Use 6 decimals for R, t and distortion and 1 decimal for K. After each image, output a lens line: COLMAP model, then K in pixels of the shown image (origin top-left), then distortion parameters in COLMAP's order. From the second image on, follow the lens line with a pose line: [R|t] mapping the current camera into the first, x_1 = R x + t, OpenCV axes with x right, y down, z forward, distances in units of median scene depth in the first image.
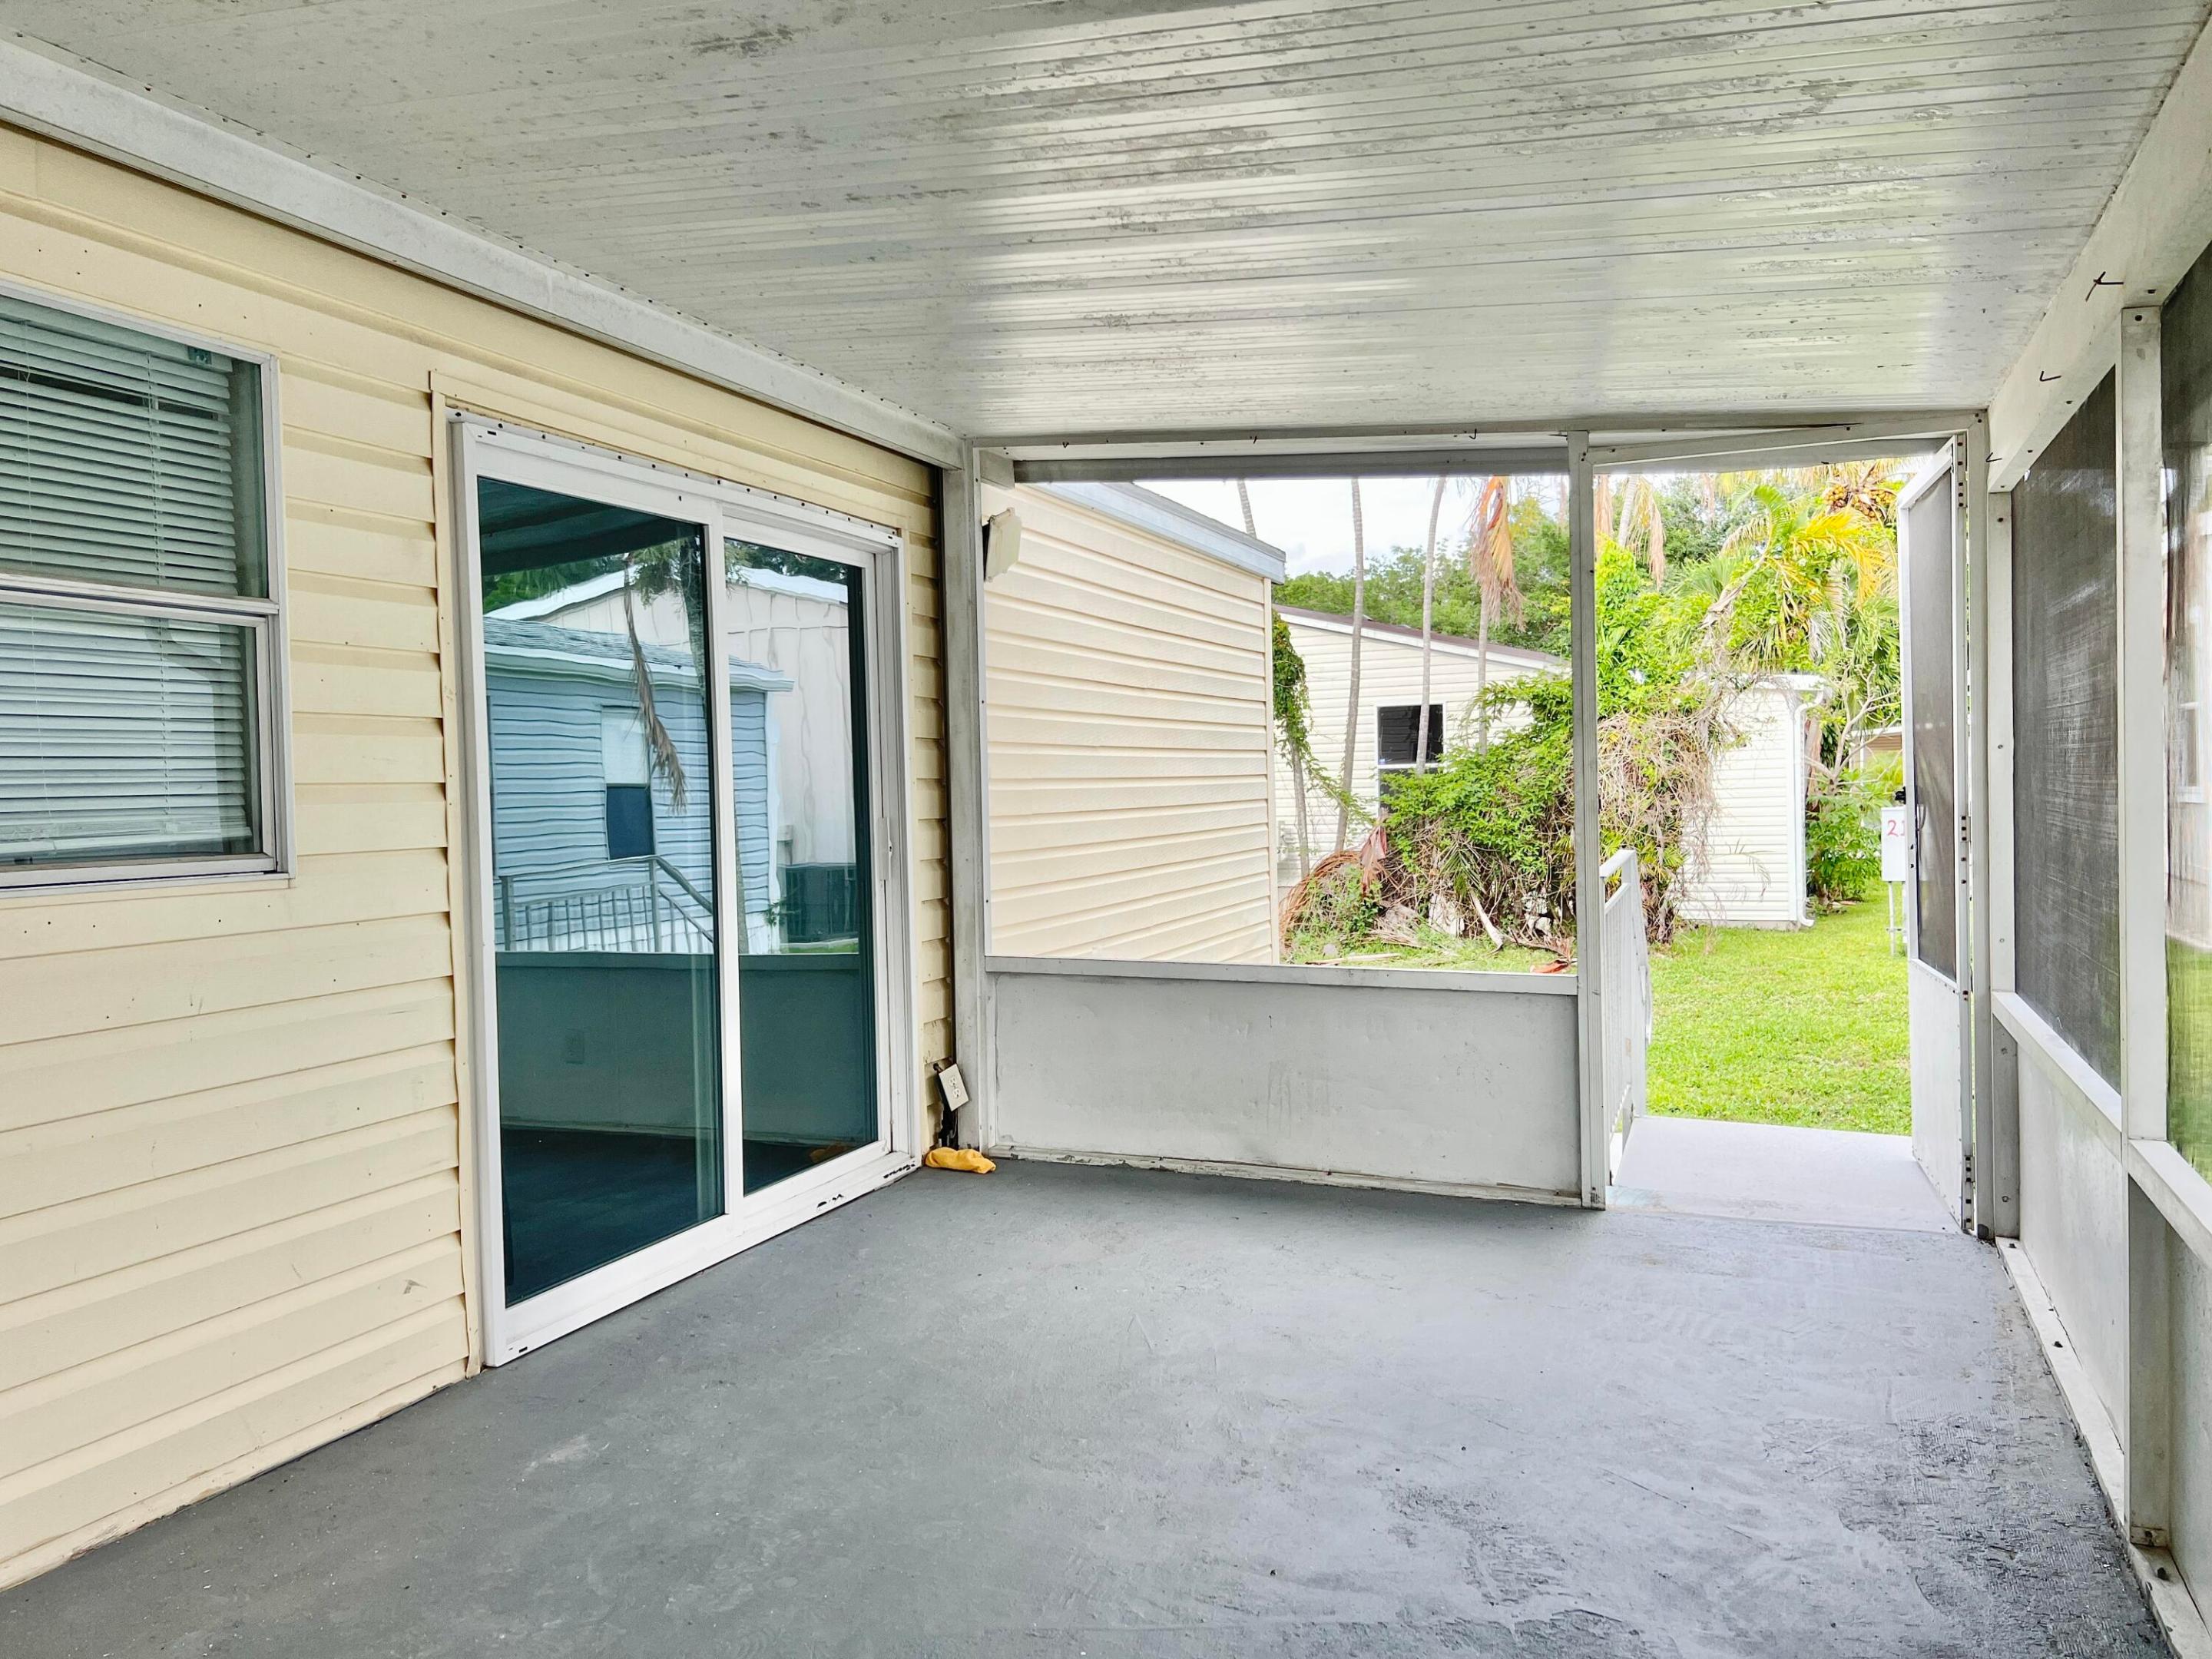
lens RADIAL K [[1672.2, 0, 1095.9], [0, 1672.2, 821.9], [0, 0, 1]] dist [0.110972, -0.182297]
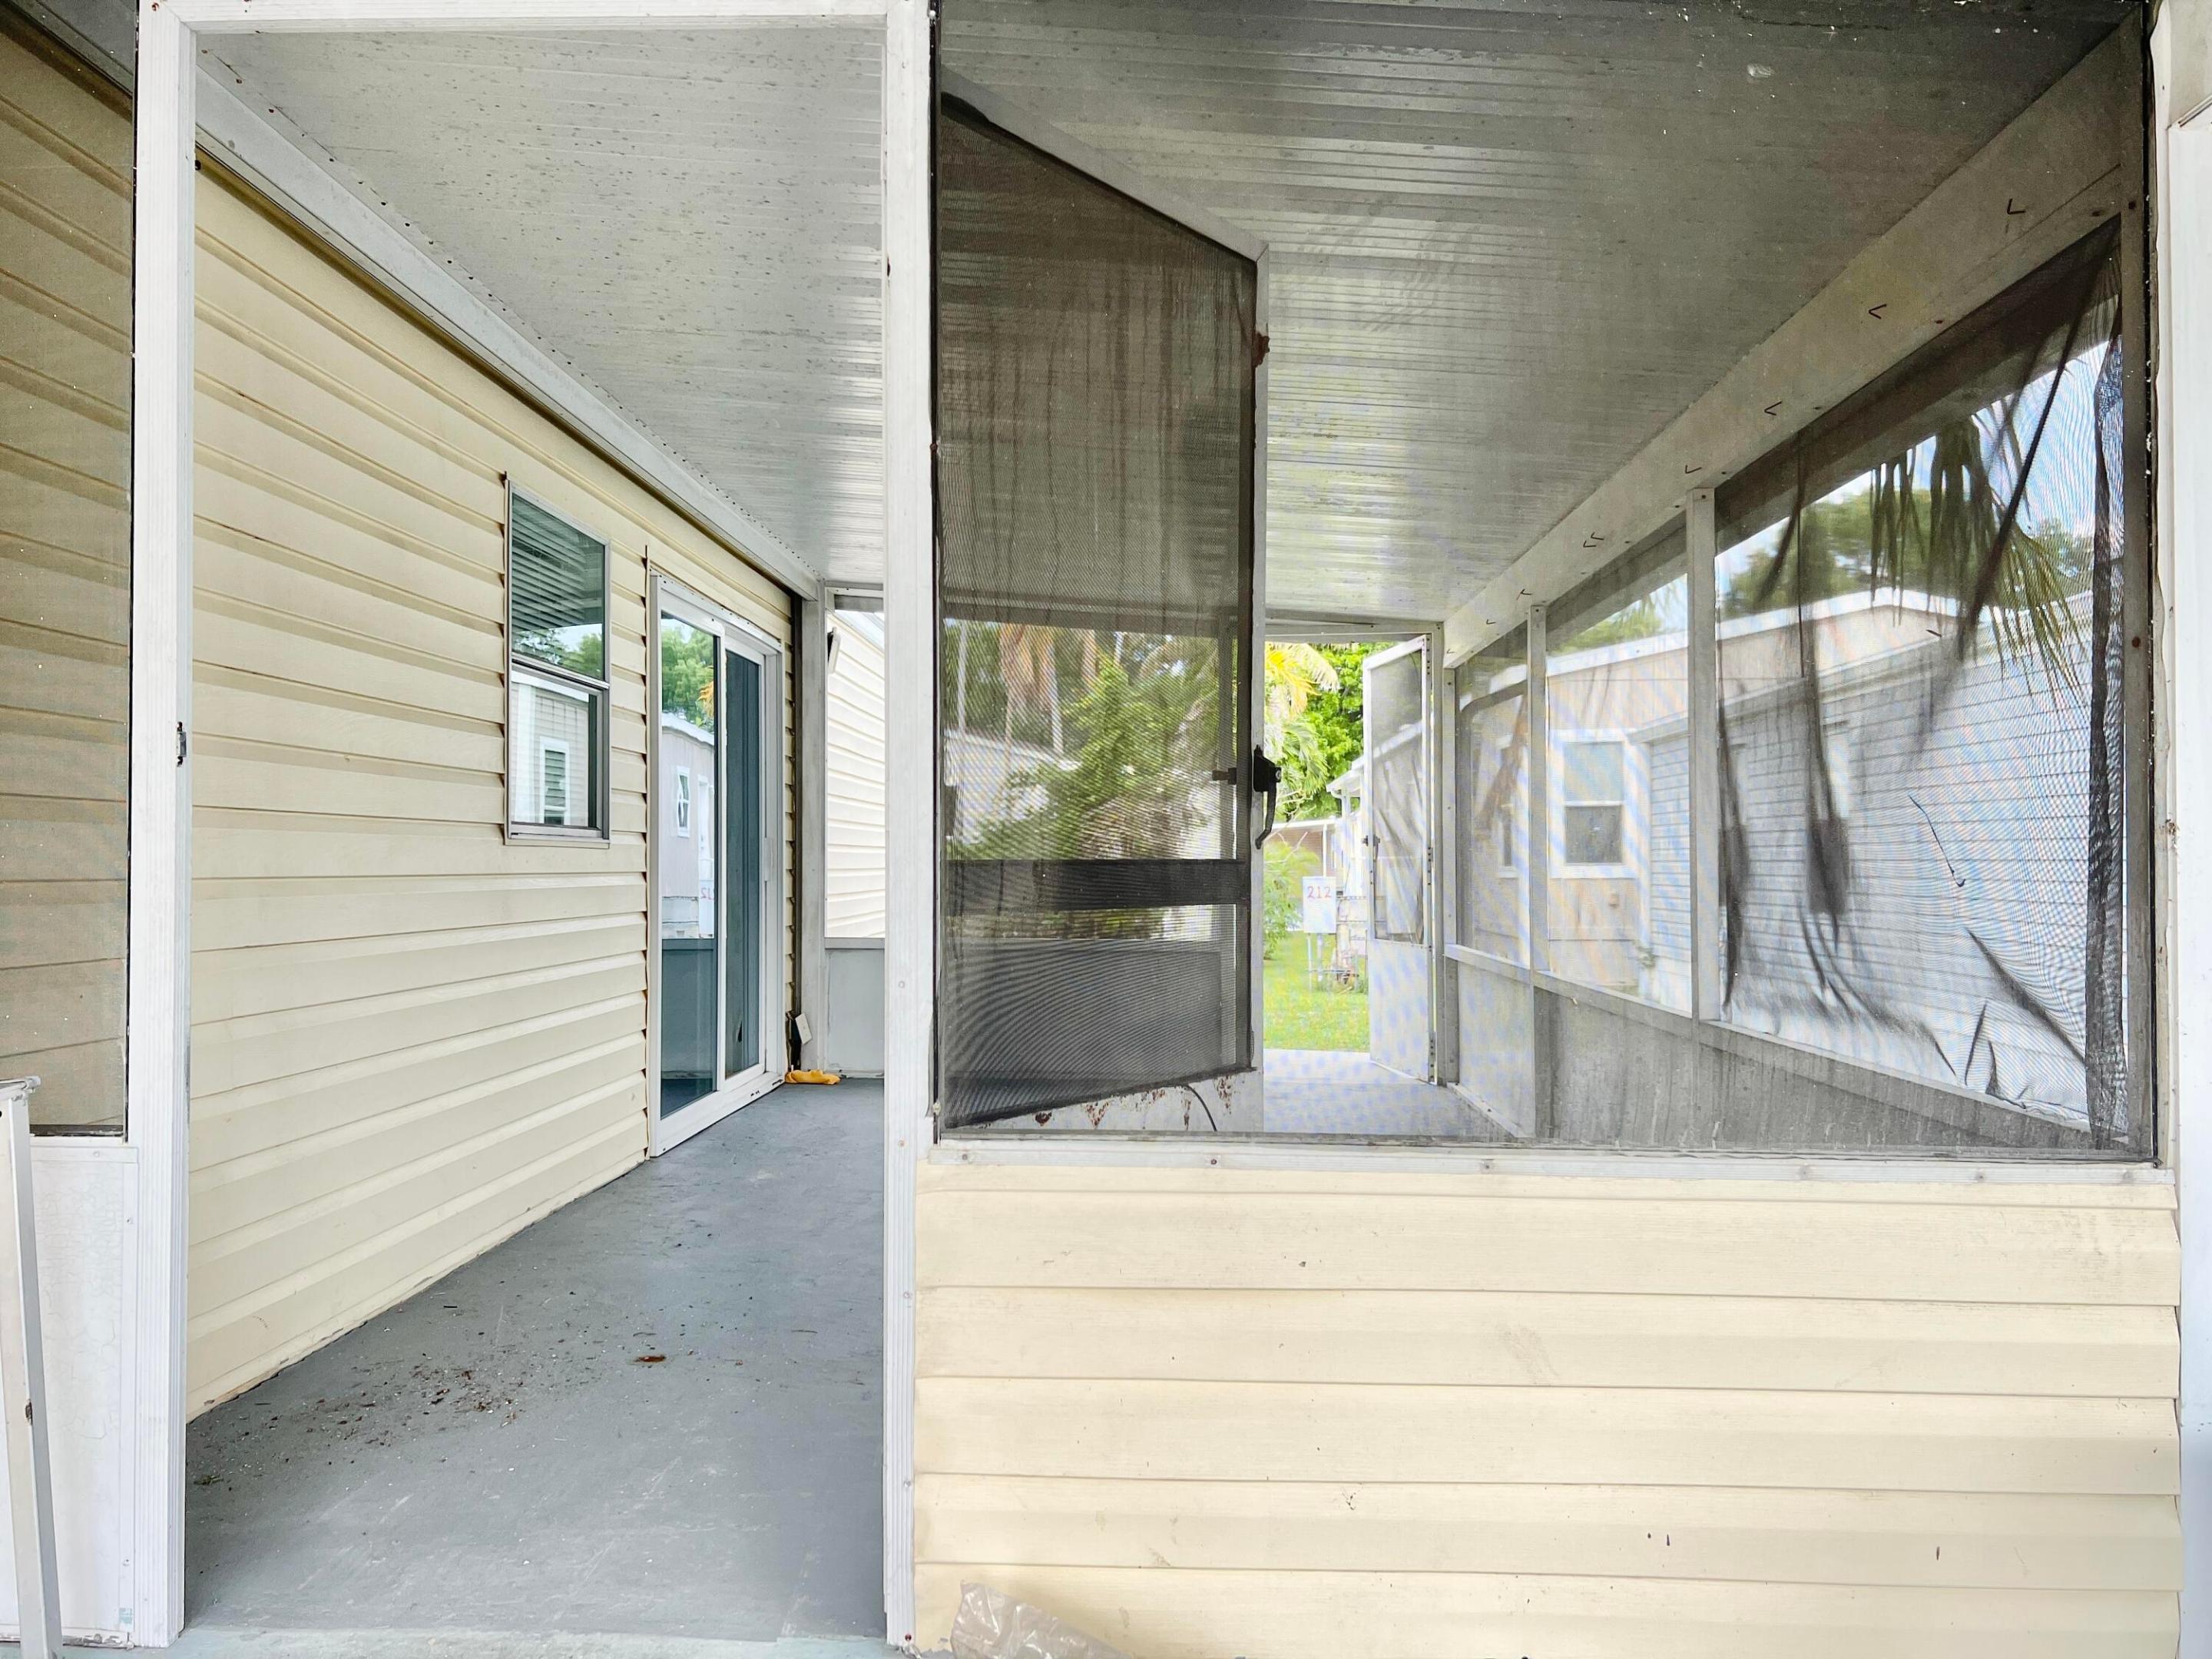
lens RADIAL K [[1696.1, 0, 1098.1], [0, 1696.1, 823.4], [0, 0, 1]] dist [0.077870, -0.078781]
pose [[0.938143, 0.031802, 0.344786, -0.365915], [-0.014328, 0.998486, -0.053113, 0.058977], [-0.345953, 0.044887, 0.937178, -0.468852]]
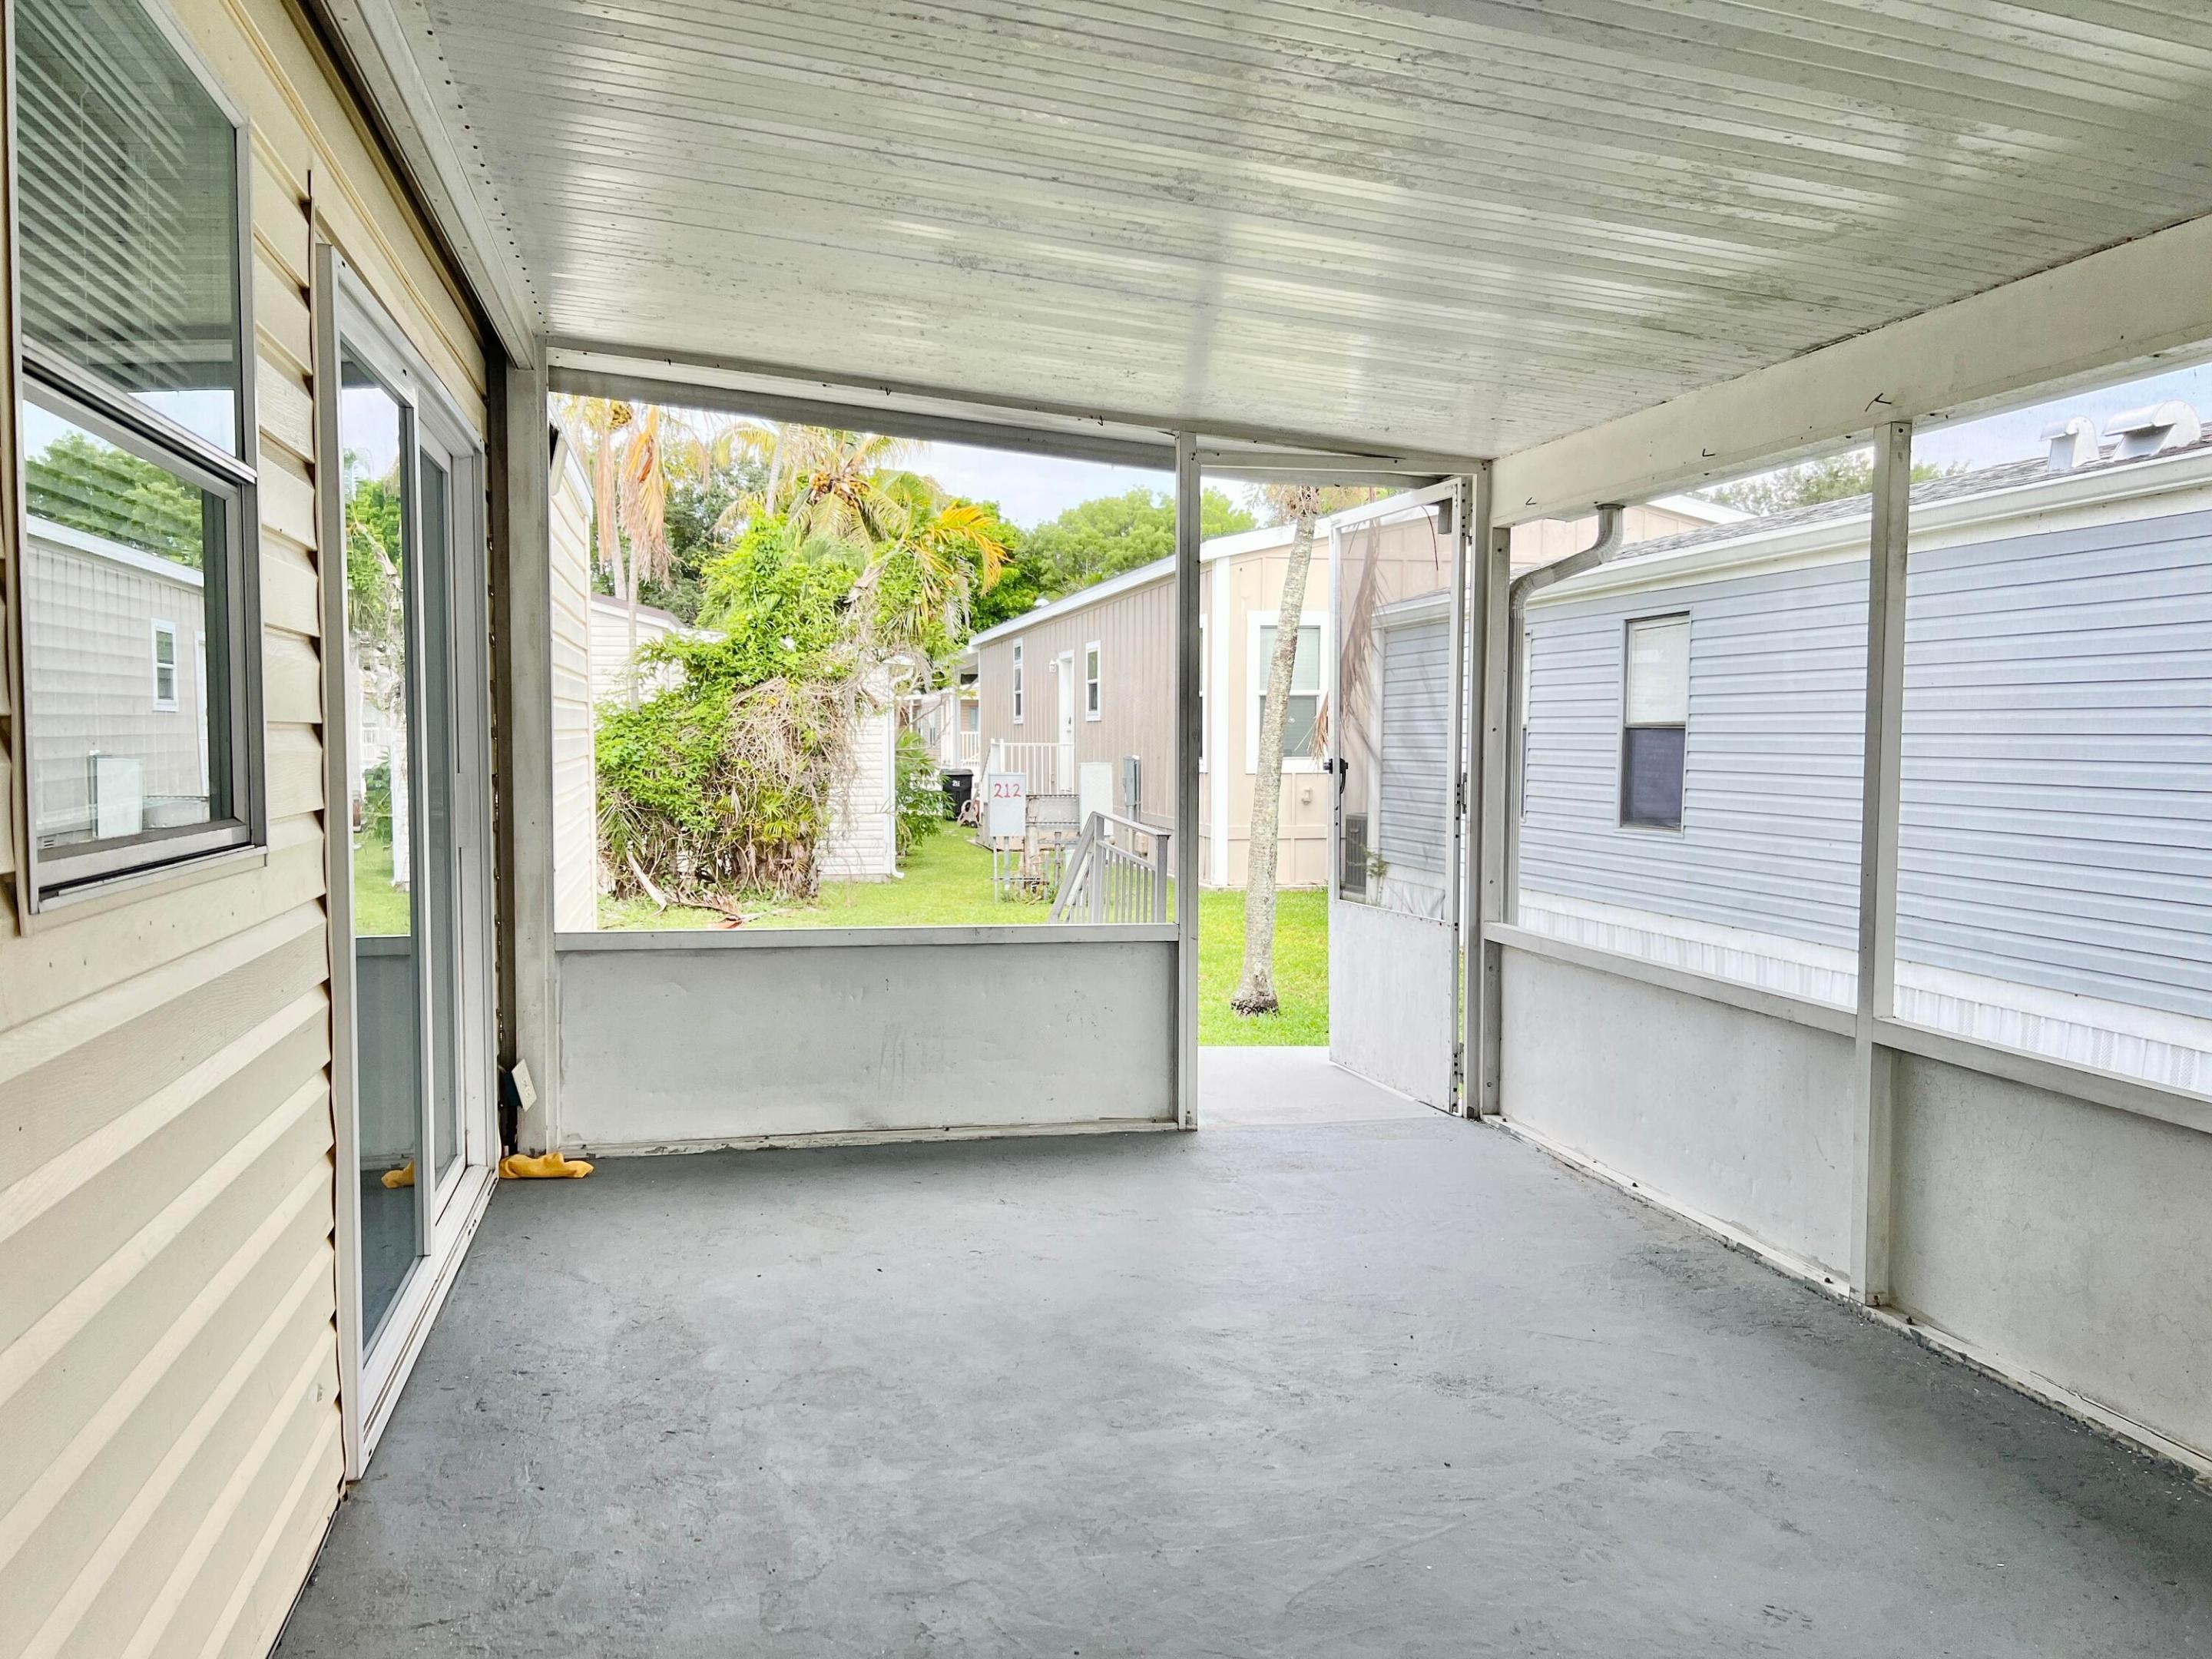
lens RADIAL K [[1672.2, 0, 1095.9], [0, 1672.2, 821.9], [0, 0, 1]] dist [0.110972, -0.182297]
pose [[0.808276, -0.004529, 0.588787, -0.371735], [-0.010024, 0.999720, 0.021450, 0.000447], [-0.588719, -0.023239, 0.808004, 0.127052]]
